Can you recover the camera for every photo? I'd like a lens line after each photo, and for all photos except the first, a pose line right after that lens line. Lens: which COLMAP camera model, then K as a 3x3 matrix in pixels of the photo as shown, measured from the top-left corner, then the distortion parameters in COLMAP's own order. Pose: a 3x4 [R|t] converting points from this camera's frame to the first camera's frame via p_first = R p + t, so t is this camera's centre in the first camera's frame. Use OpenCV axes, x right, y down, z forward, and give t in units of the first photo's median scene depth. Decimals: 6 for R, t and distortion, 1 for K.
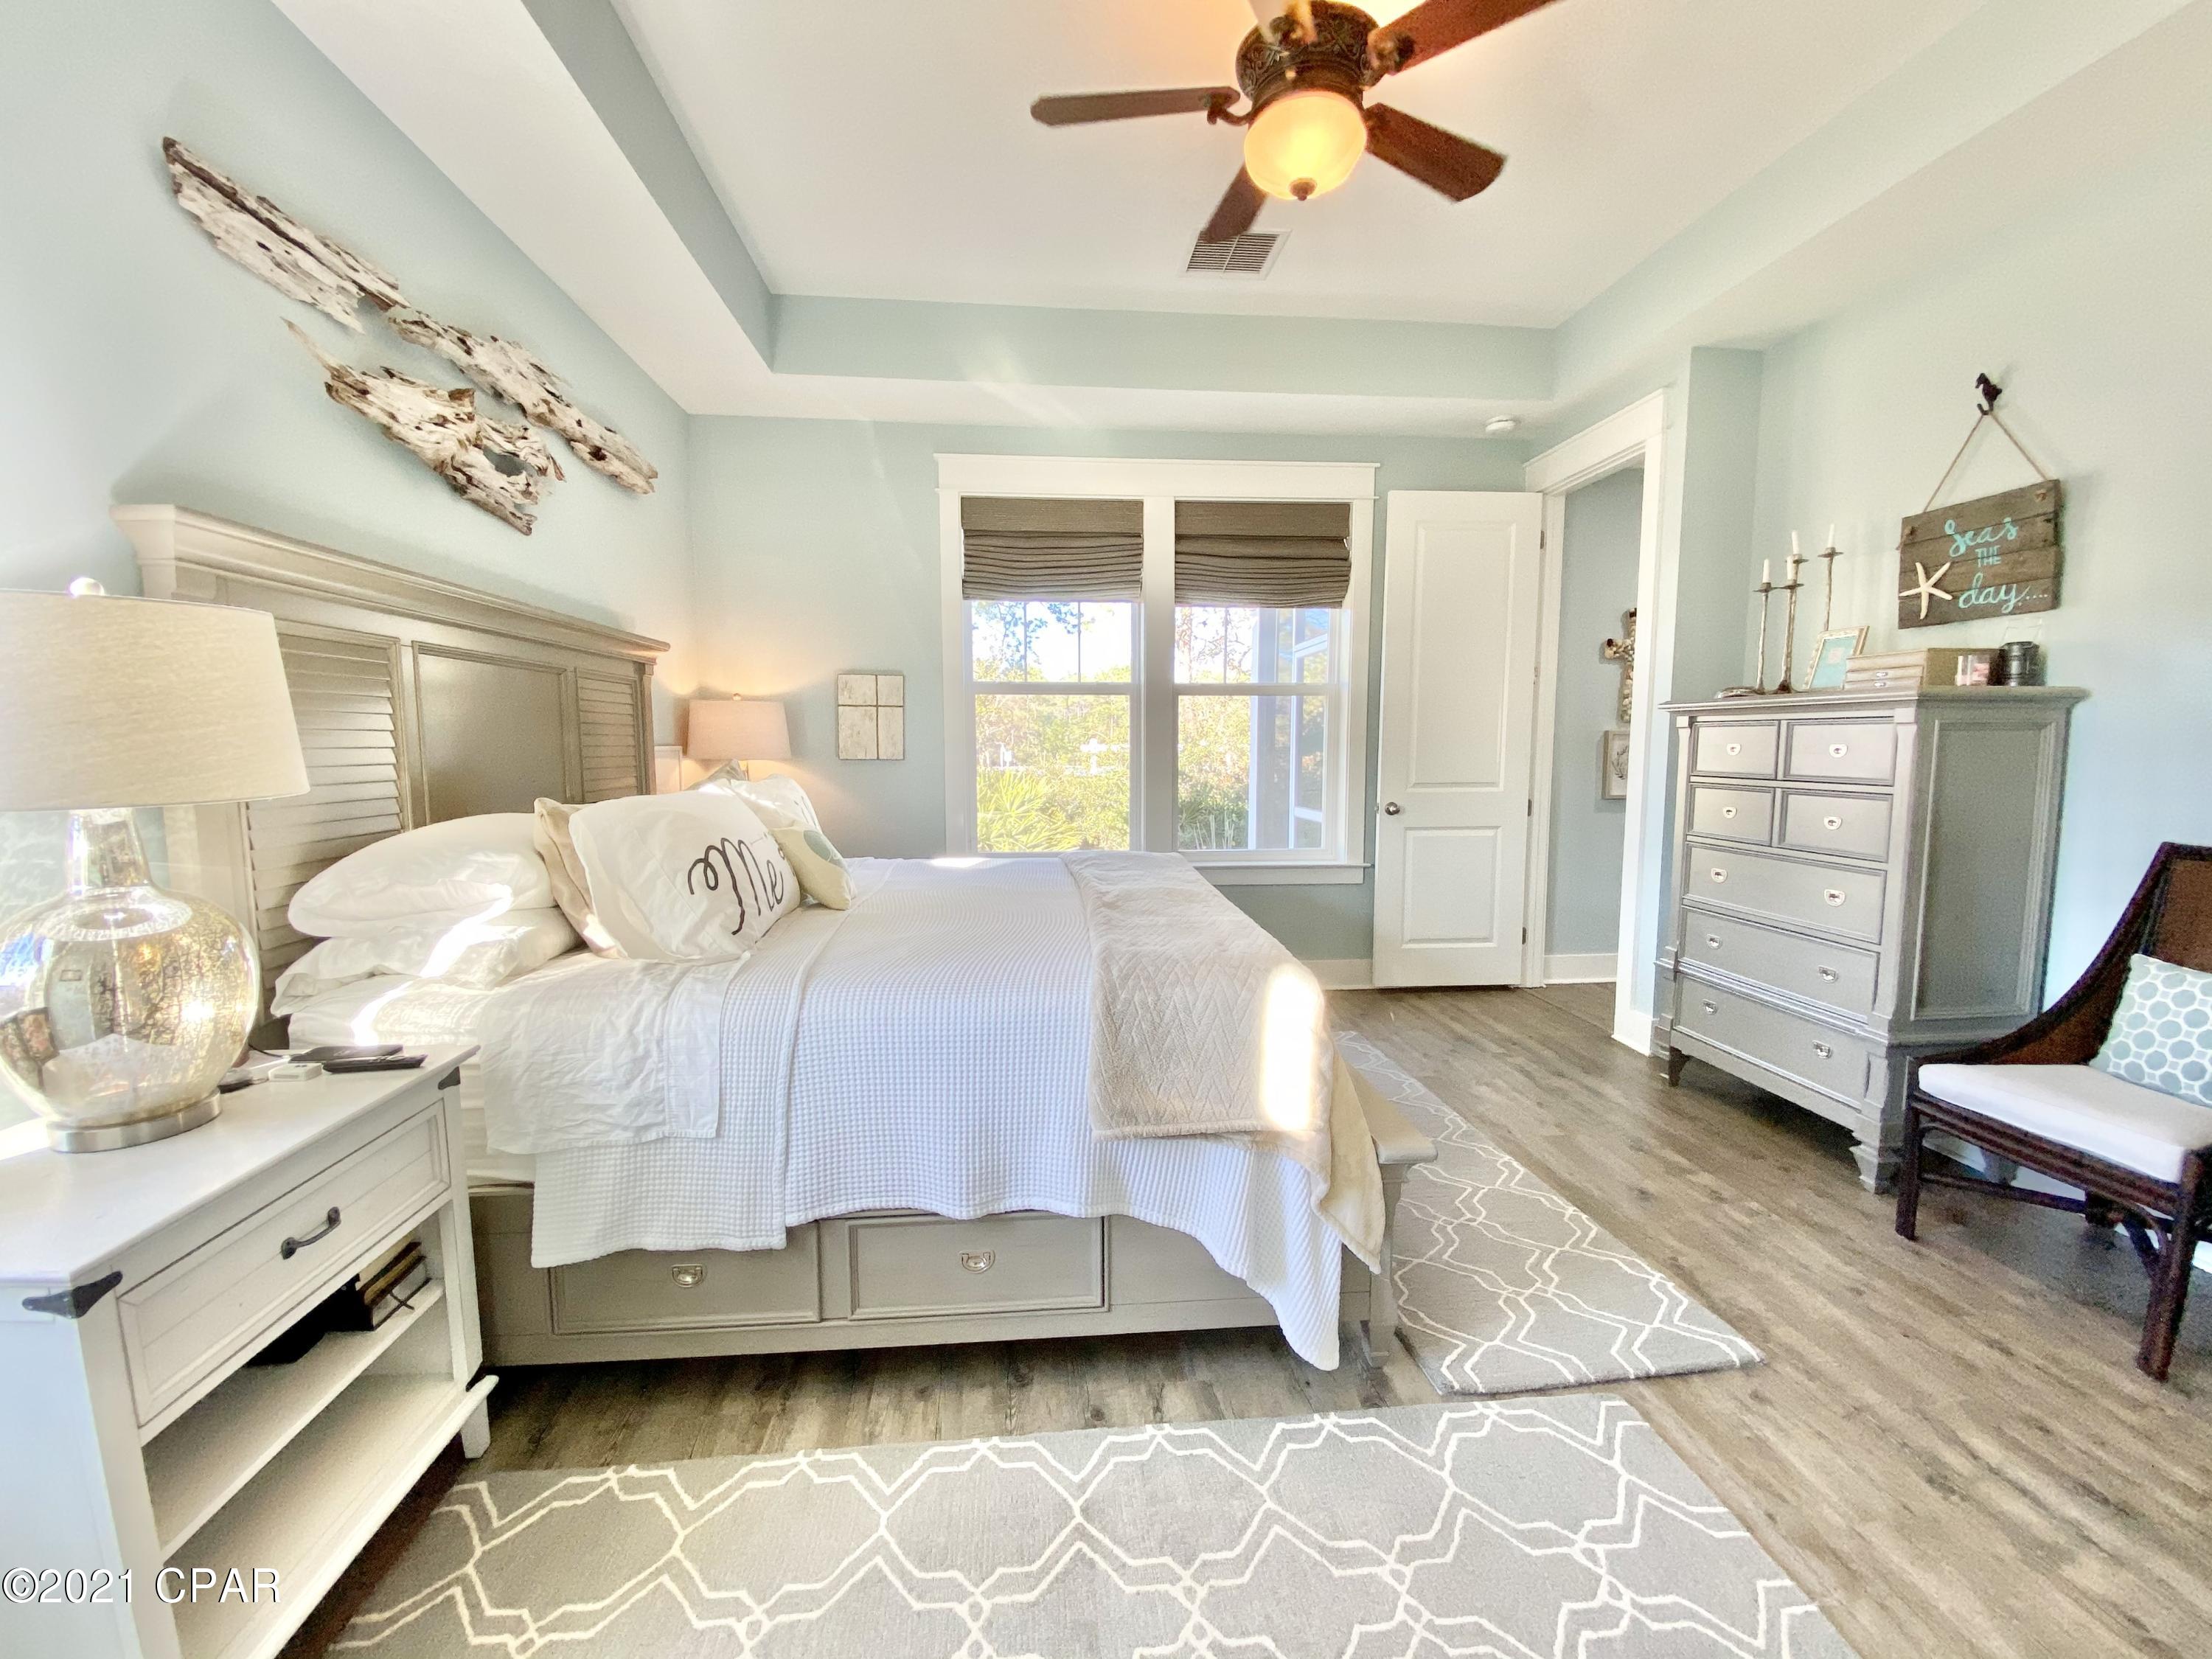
lens RADIAL K [[893.5, 0, 1095.2], [0, 893.5, 828.2], [0, 0, 1]] dist [0.026867, -0.023489]
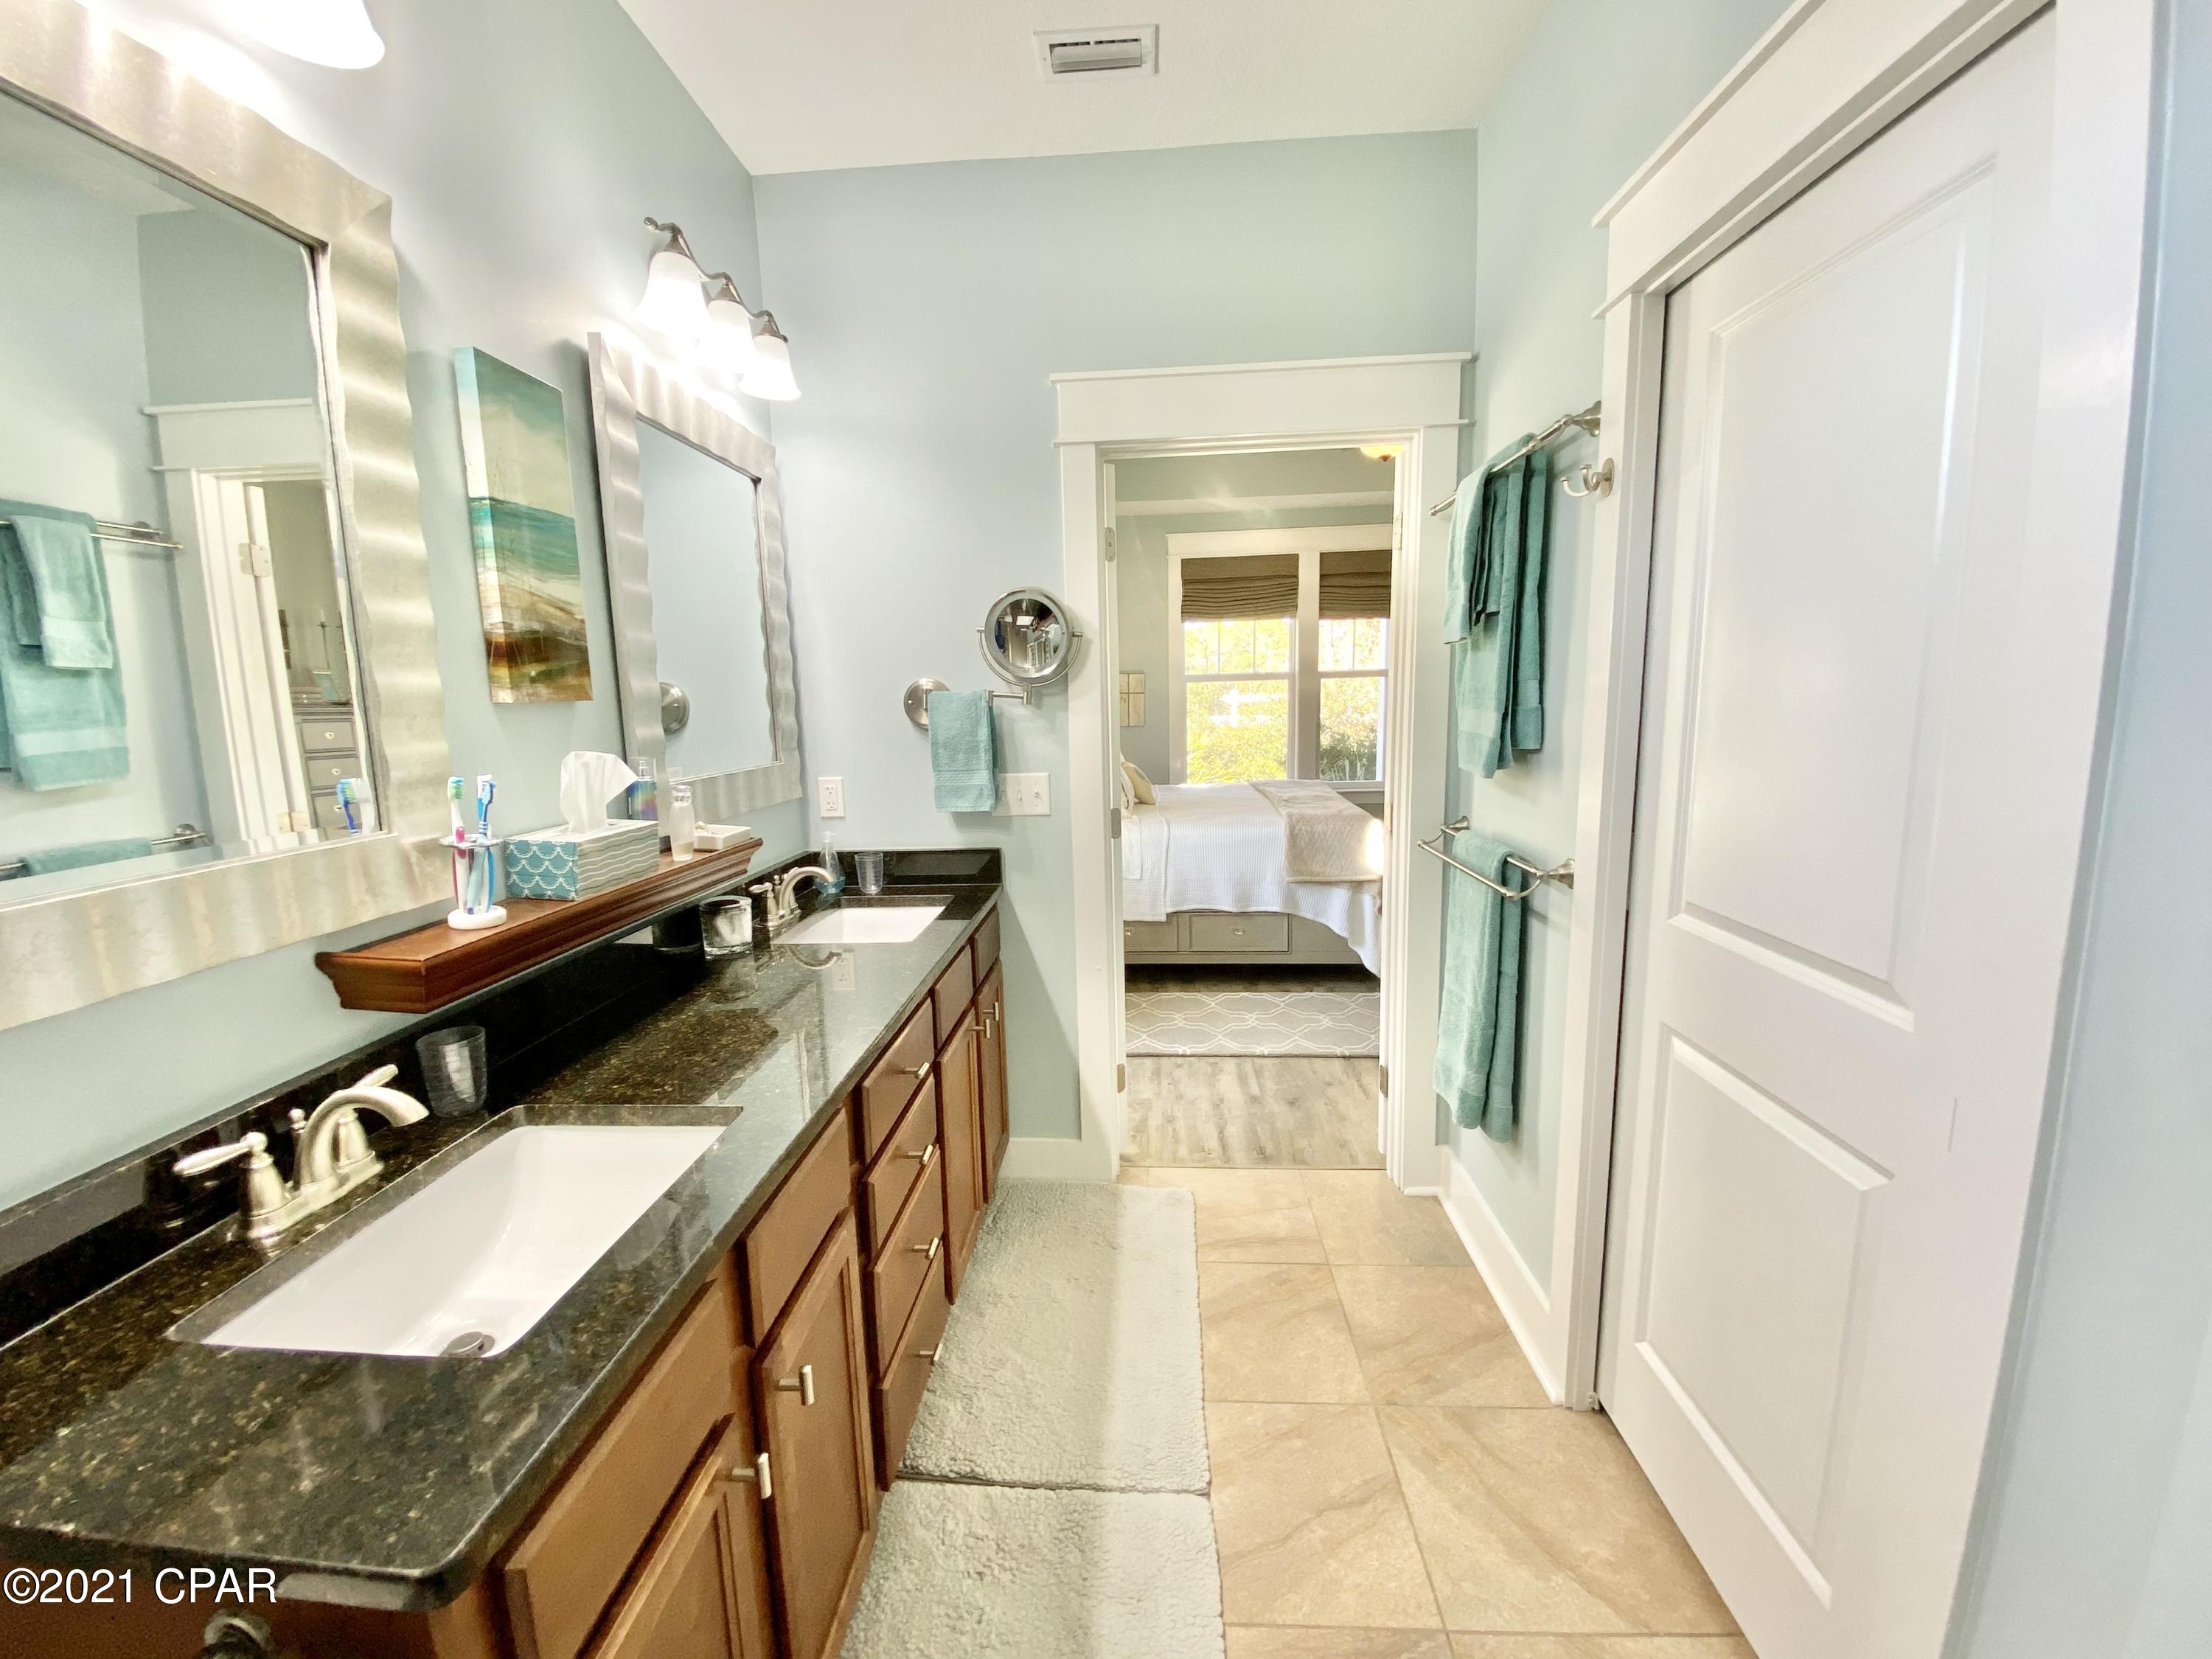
lens RADIAL K [[893.5, 0, 1095.2], [0, 893.5, 828.2], [0, 0, 1]] dist [0.026867, -0.023489]
pose [[0.988493, 0.004356, -0.151201, -0.098030], [0.004159, 0.998424, 0.055959, 0.030308], [0.151206, -0.055944, 0.986918, -1.017644]]
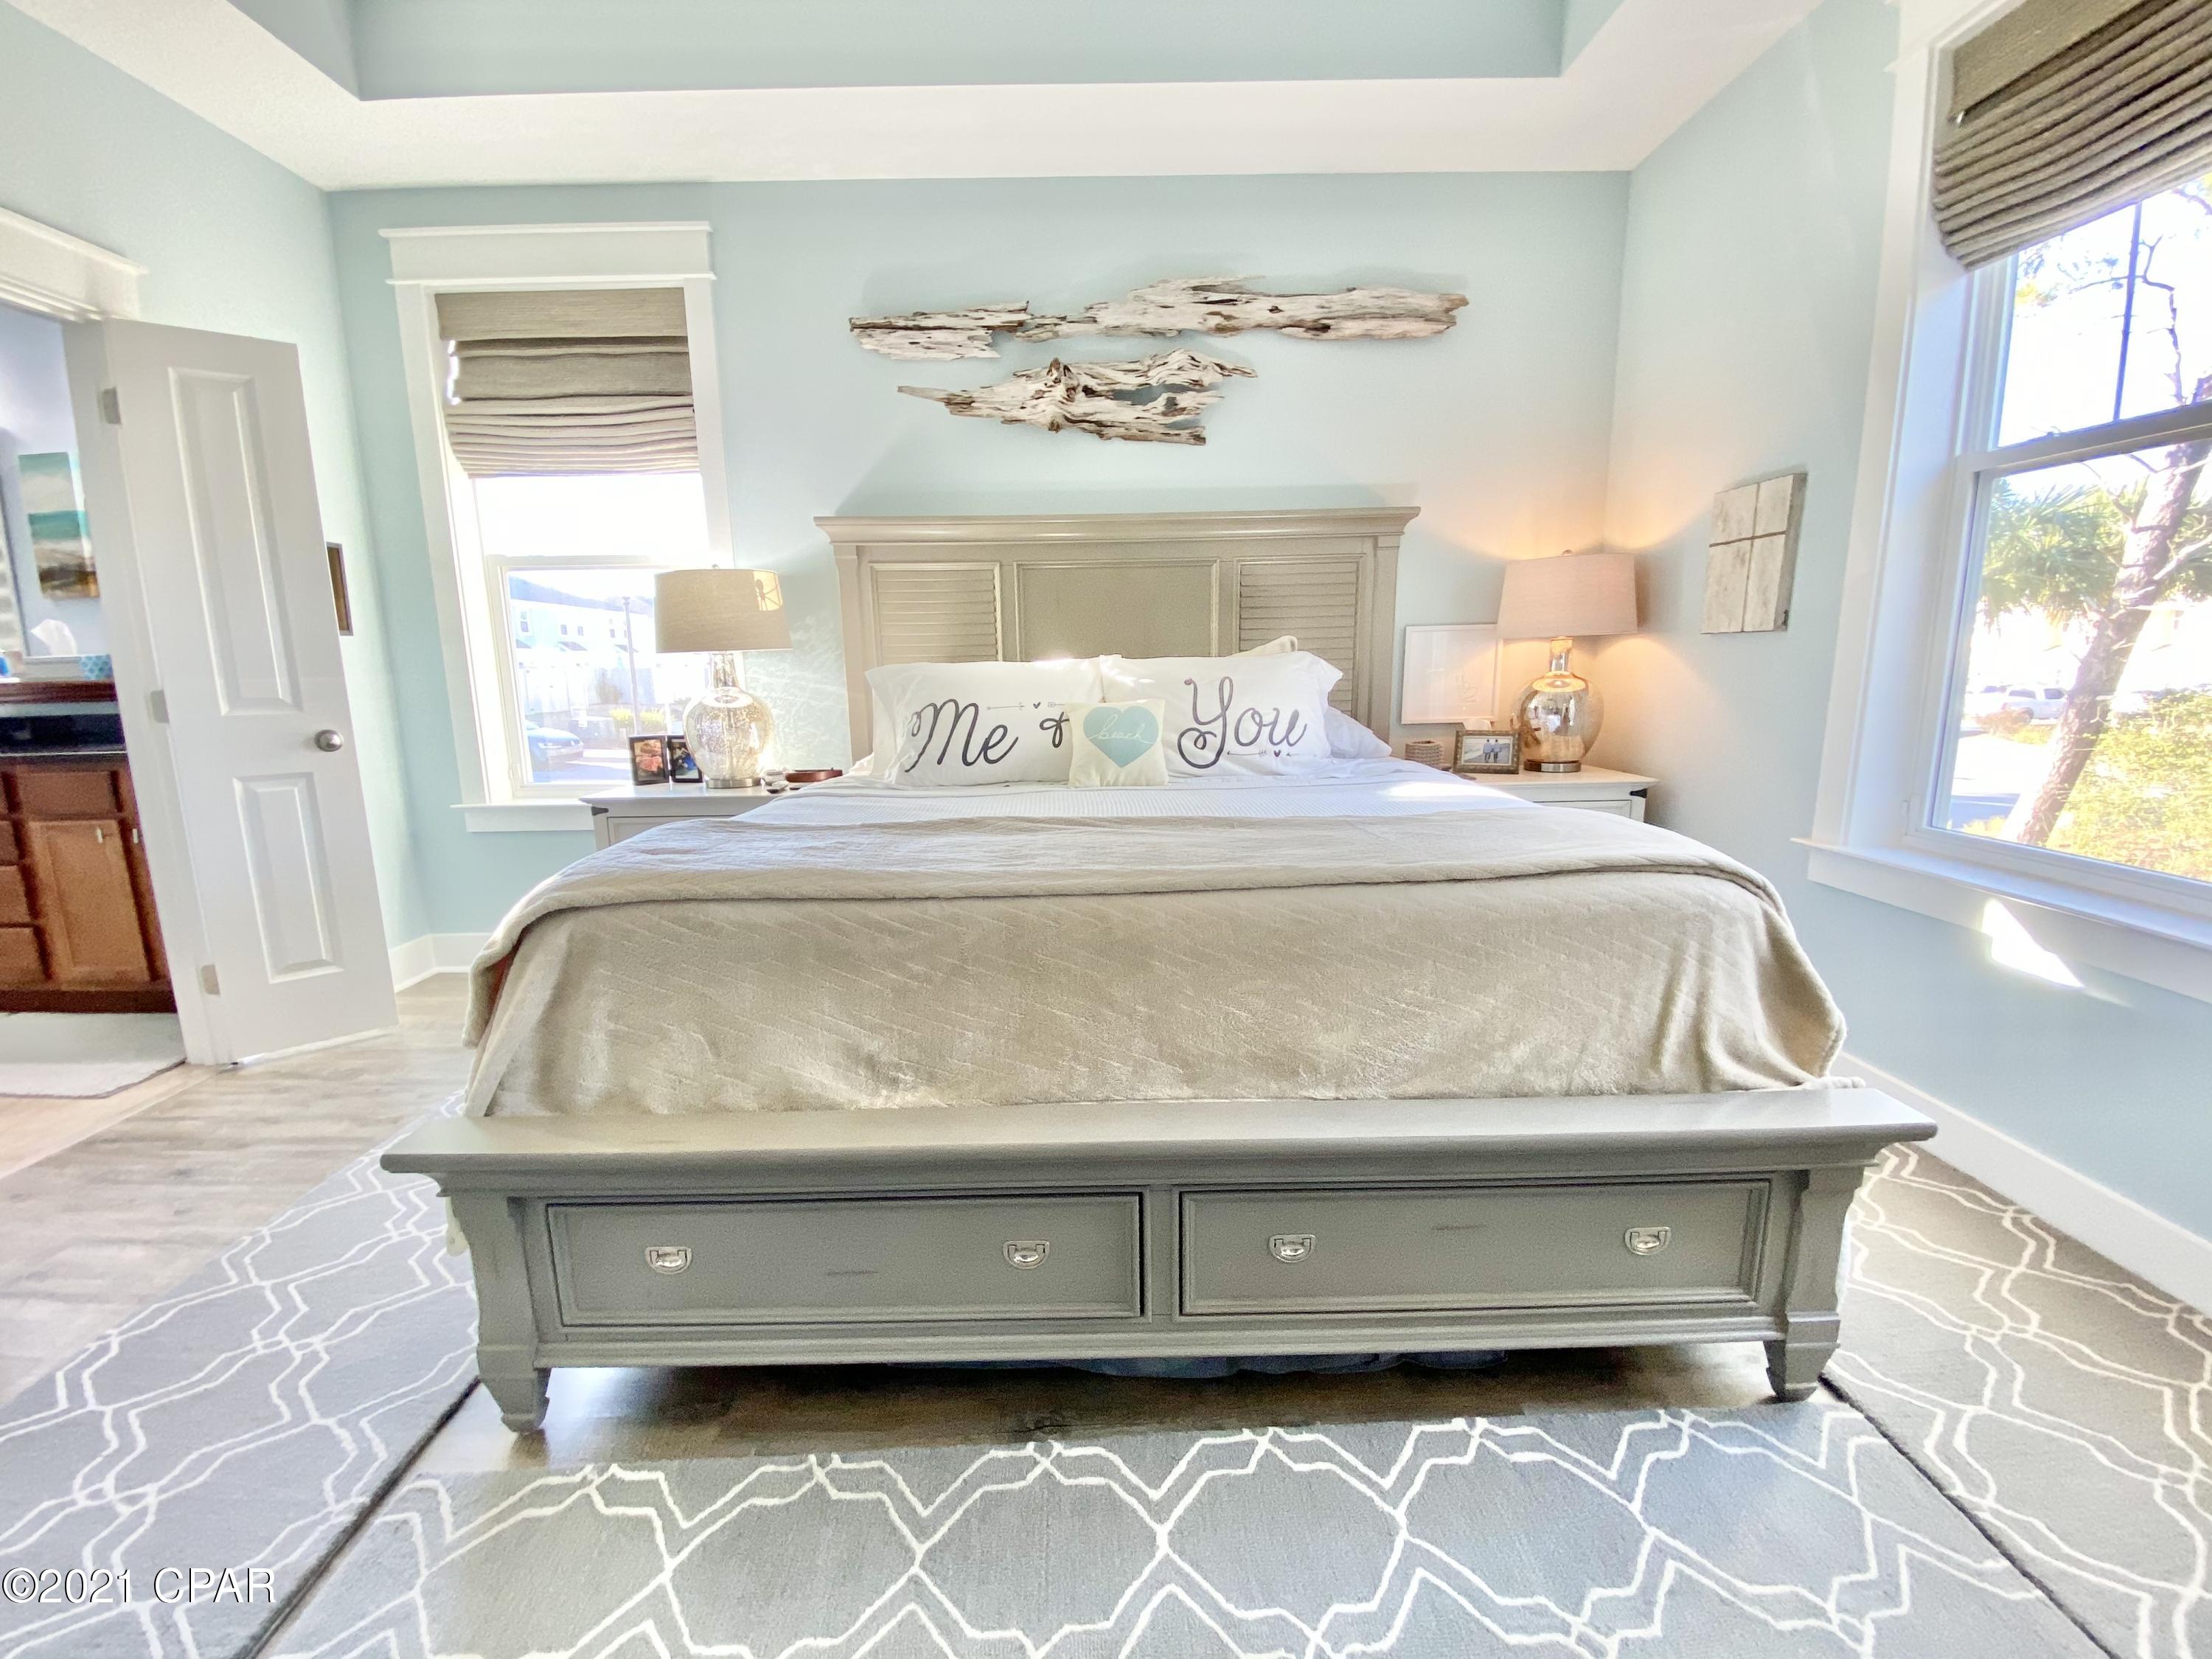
lens RADIAL K [[886.4, 0, 1099.6], [0, 886.4, 836.7], [0, 0, 1]] dist [0.018883, -0.018834]
pose [[-0.069702, 0.189474, -0.979409, 0.653395], [-0.079429, 0.977625, 0.194781, -0.046796], [0.994401, 0.091370, -0.053092, 1.056071]]
